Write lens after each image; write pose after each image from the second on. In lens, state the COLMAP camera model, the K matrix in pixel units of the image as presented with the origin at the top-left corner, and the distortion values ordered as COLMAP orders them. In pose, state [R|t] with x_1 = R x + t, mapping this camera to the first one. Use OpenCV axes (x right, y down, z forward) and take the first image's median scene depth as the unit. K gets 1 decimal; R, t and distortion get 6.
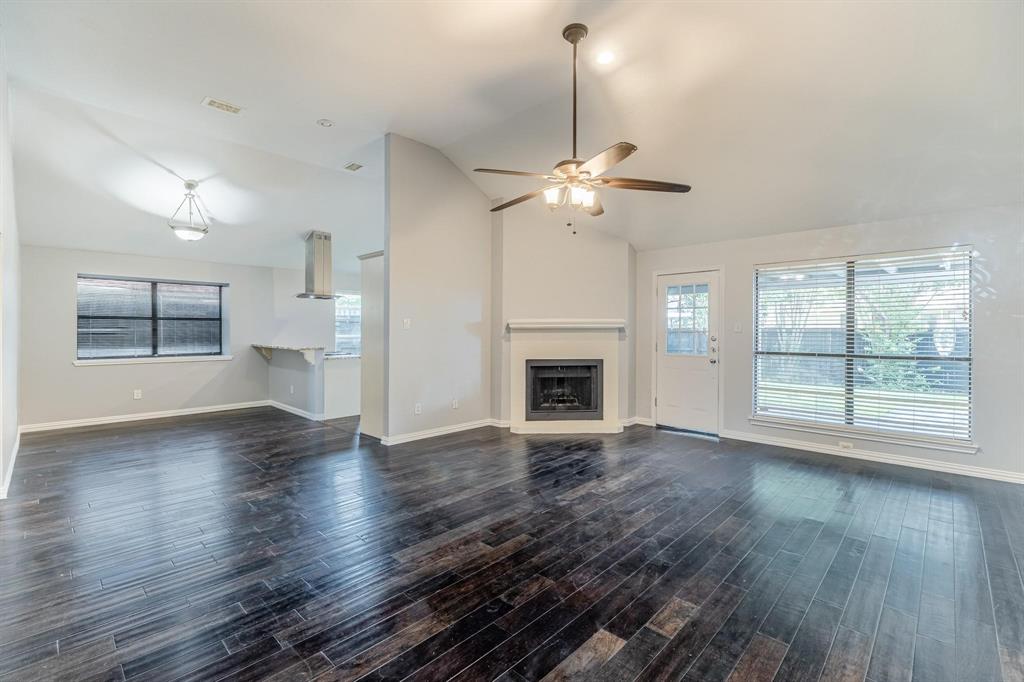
lens RADIAL K [[459.4, 0, 513.3], [0, 459.4, 338.6], [0, 0, 1]] dist [-0.004880, -0.000202]
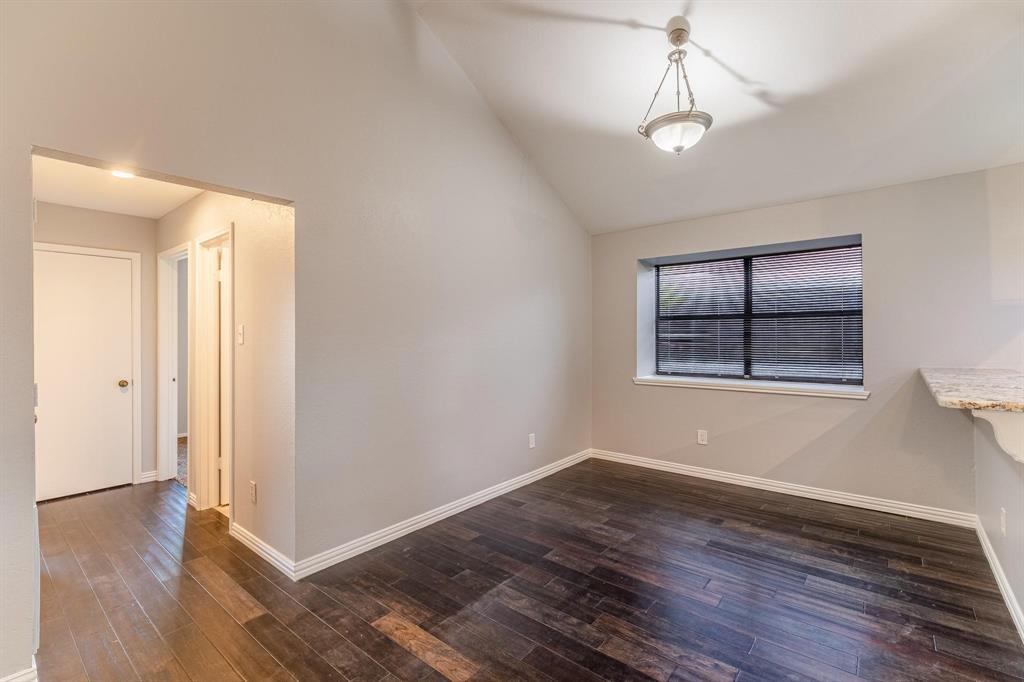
lens RADIAL K [[459.4, 0, 514.2], [0, 459.4, 334.6], [0, 0, 1]] dist [-0.004880, -0.000202]
pose [[0.066462, -0.002615, -0.997786, -0.194834], [-0.013084, 0.999908, -0.003492, -0.013163], [0.997703, 0.013287, 0.066421, 0.653089]]
